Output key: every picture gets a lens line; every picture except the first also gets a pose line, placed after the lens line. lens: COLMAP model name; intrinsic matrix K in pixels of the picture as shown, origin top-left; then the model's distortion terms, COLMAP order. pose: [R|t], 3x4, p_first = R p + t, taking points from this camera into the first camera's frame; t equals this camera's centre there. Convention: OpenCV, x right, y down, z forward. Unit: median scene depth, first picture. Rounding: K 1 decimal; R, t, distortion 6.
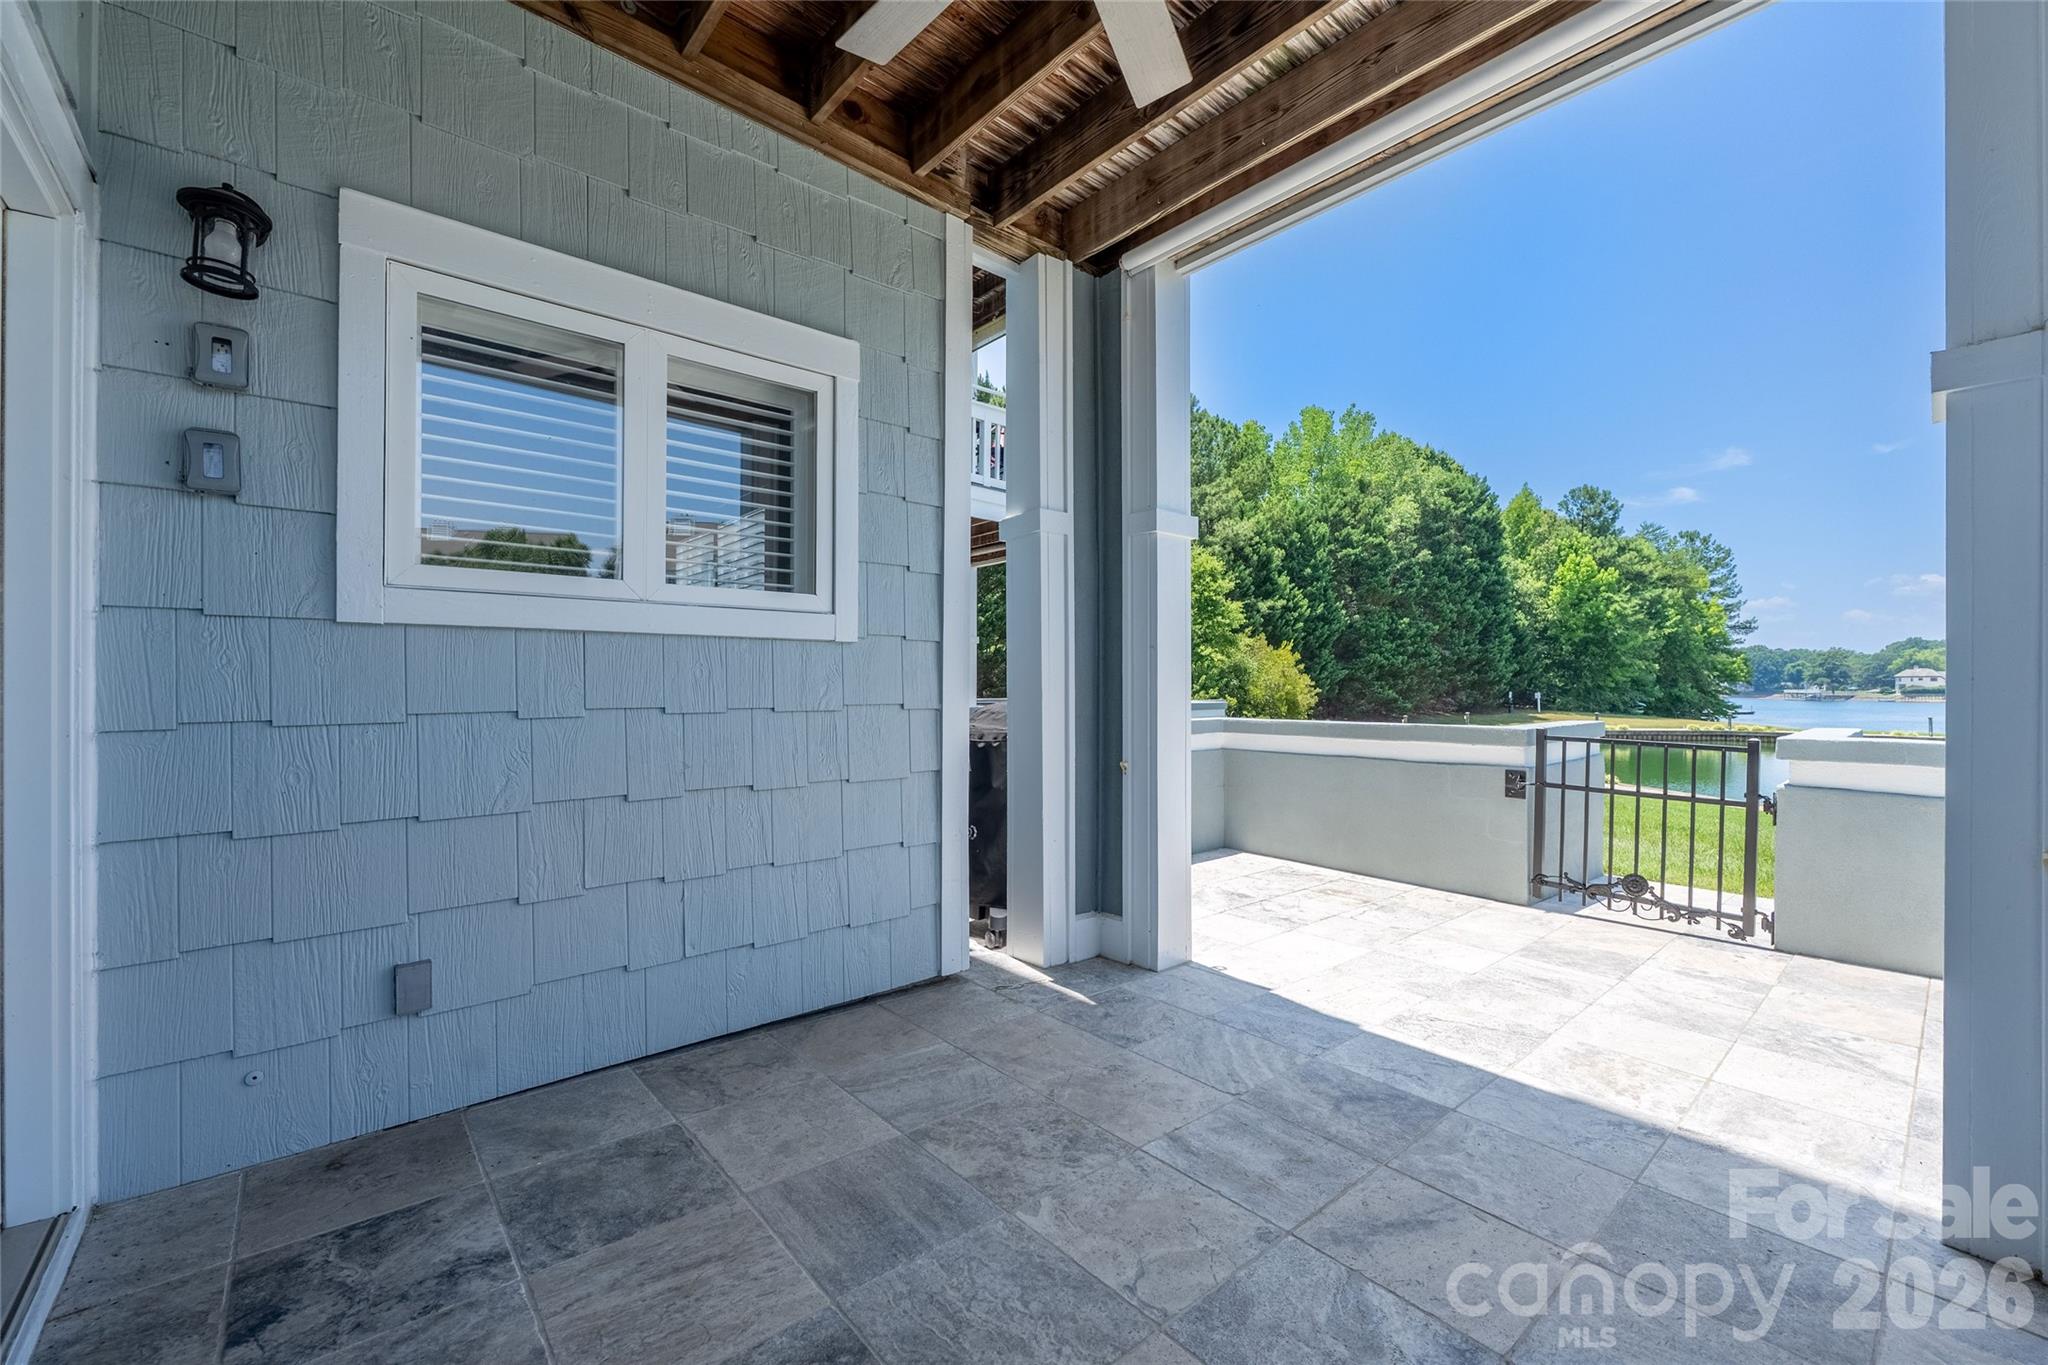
lens RADIAL K [[832.9, 0, 1024.0], [0, 832.9, 682.5], [0, 0, 1]] dist [-0.002790, -0.000072]
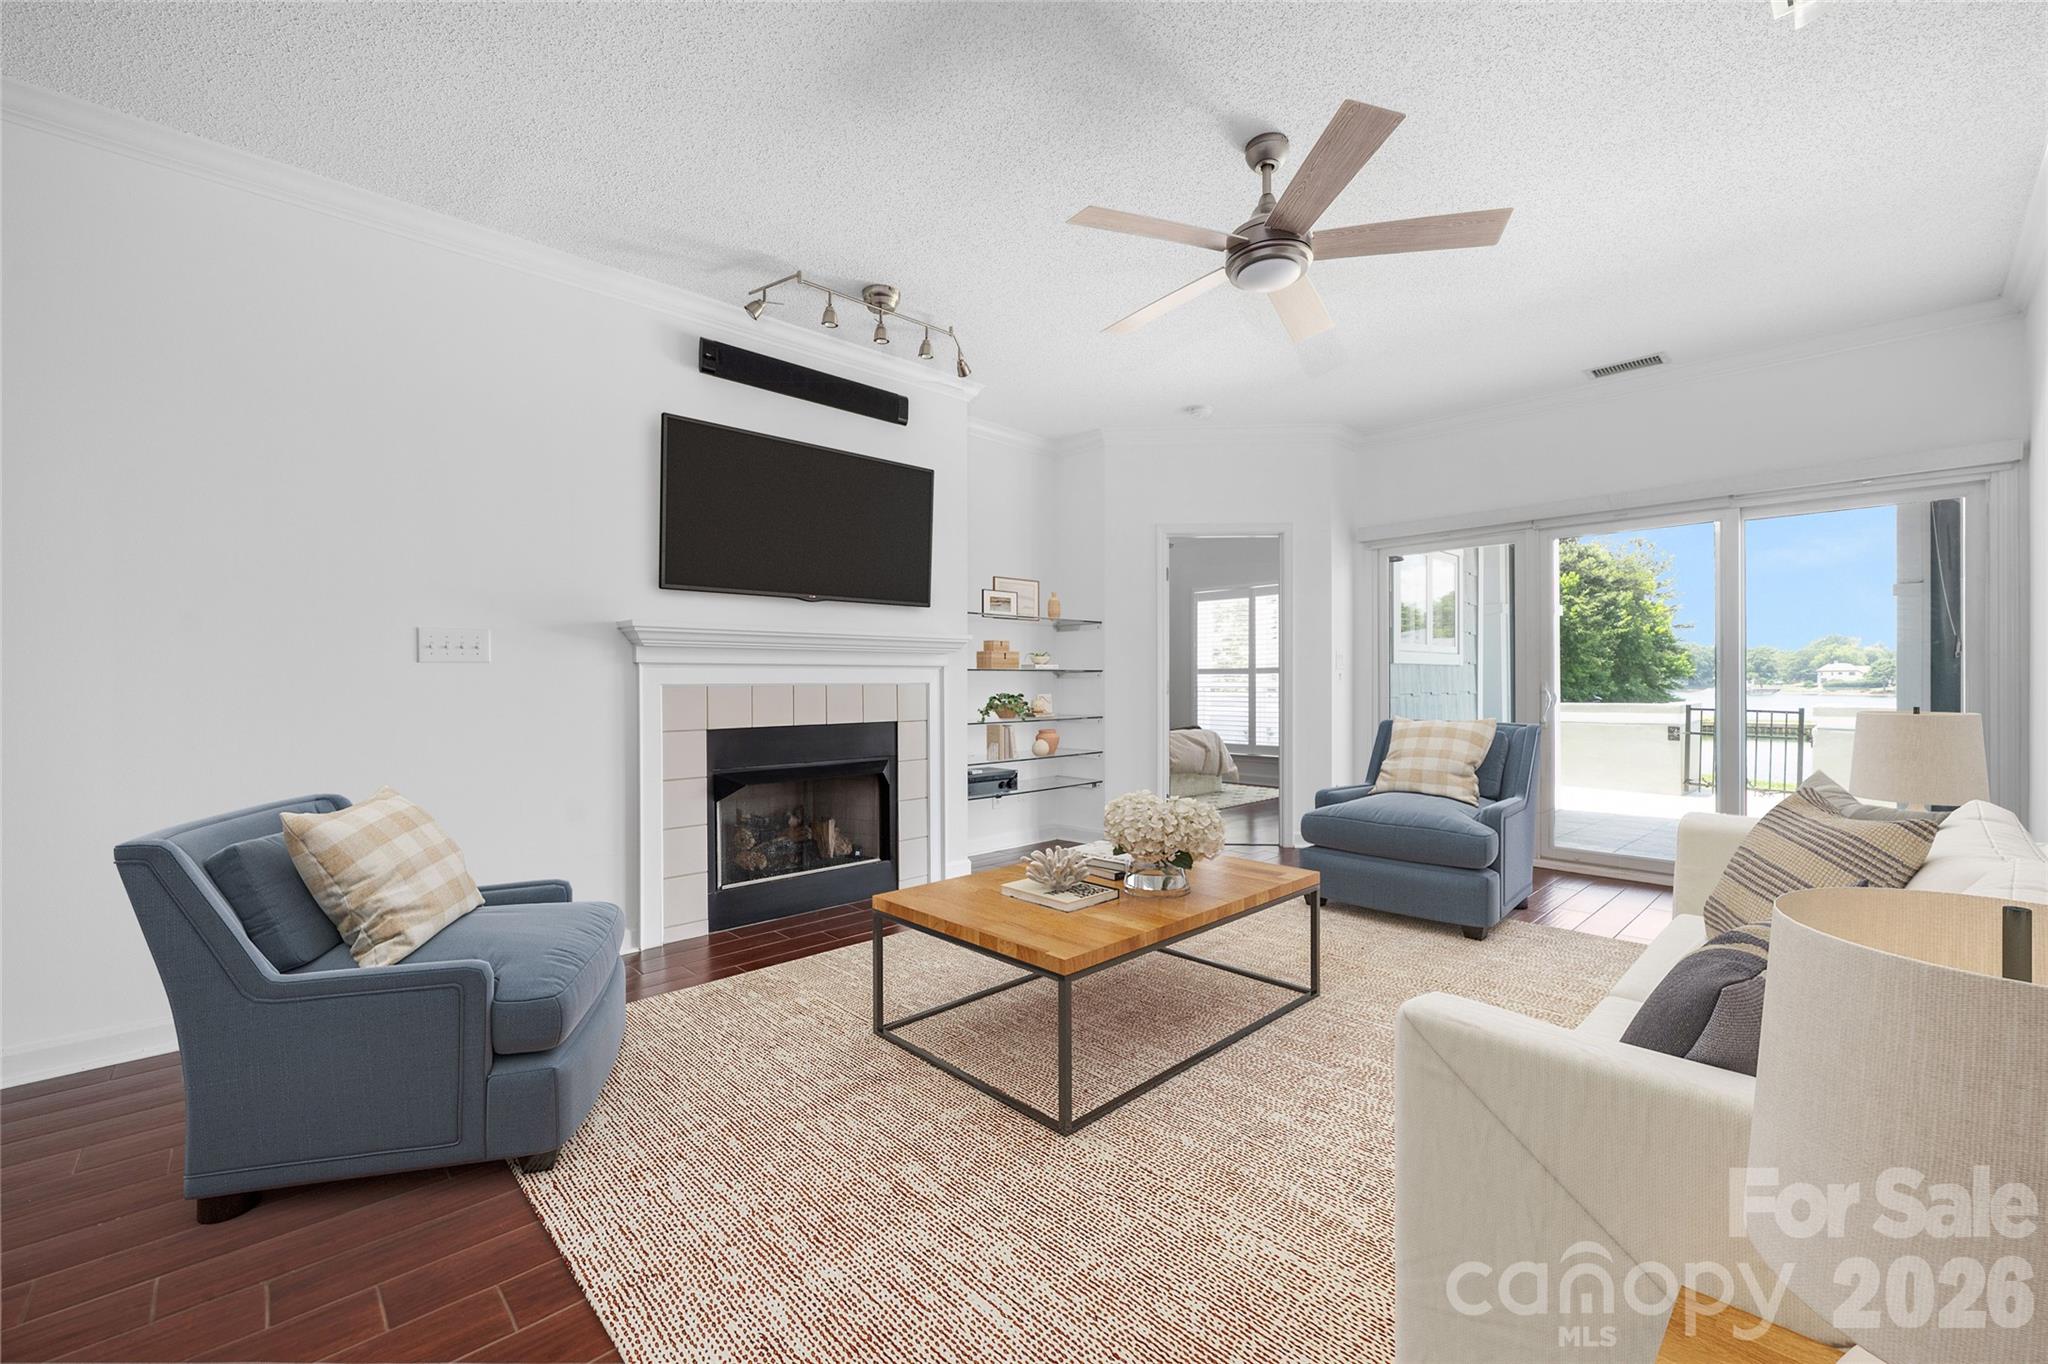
lens RADIAL K [[833.5, 0, 1025.3], [0, 833.5, 684.6], [0, 0, 1]] dist [0.000605, 0.000214]
pose [[0.998719, -0.003645, 0.050462, -0.086770], [0.003327, 0.999974, 0.006376, -0.000781], [-0.050484, -0.006200, 0.998706, -0.073757]]
